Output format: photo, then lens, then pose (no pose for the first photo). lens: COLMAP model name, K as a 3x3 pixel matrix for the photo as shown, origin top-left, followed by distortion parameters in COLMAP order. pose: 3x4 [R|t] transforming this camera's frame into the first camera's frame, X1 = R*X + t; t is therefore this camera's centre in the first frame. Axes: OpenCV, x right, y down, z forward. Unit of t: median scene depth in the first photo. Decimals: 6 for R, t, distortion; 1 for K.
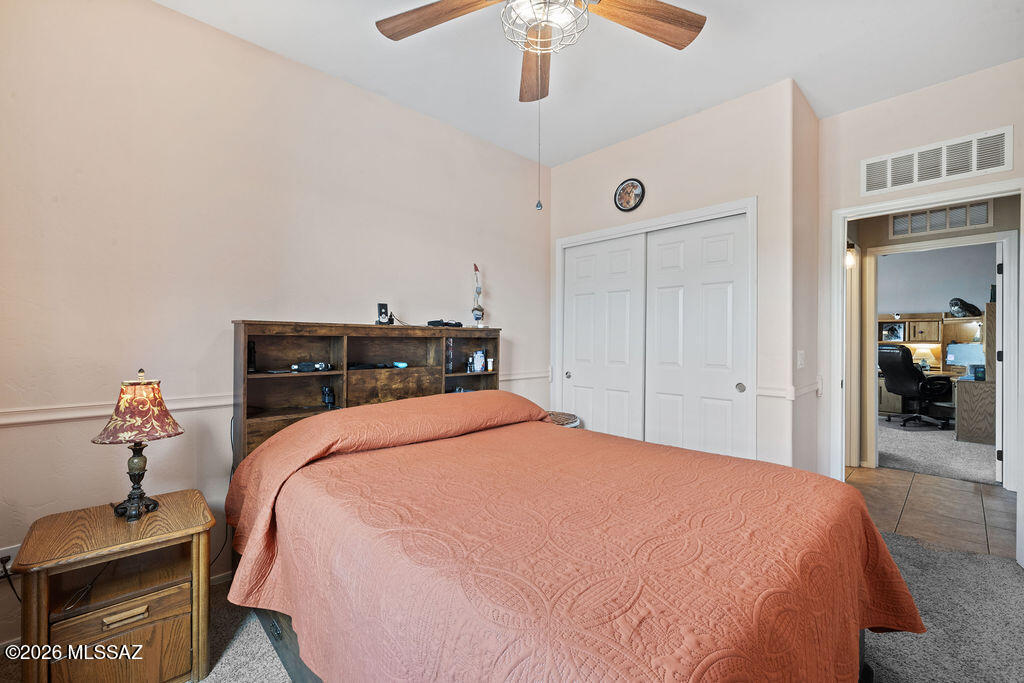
lens RADIAL K [[431.3, 0, 509.3], [0, 431.3, 337.2], [0, 0, 1]] dist [0.002174, 0.000058]
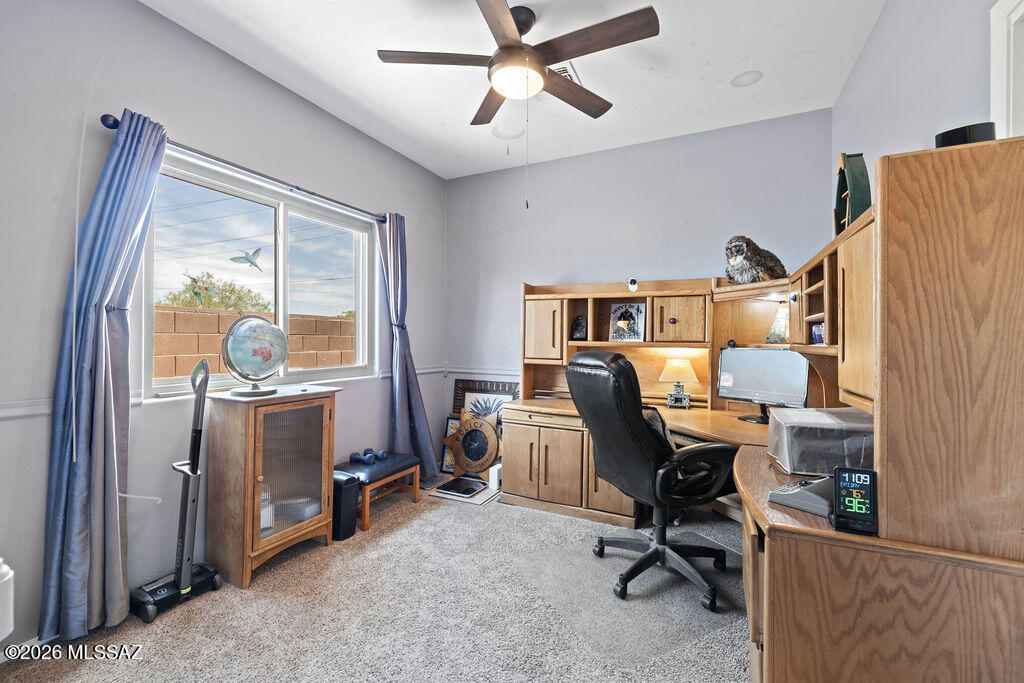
lens RADIAL K [[431.3, 0, 514.1], [0, 431.3, 339.5], [0, 0, 1]] dist [0.002174, 0.000058]
pose [[0.933839, 0.000546, 0.357694, 0.669011], [-0.003018, 0.999975, 0.006354, 0.004608], [-0.357682, -0.007013, 0.933817, 0.673846]]
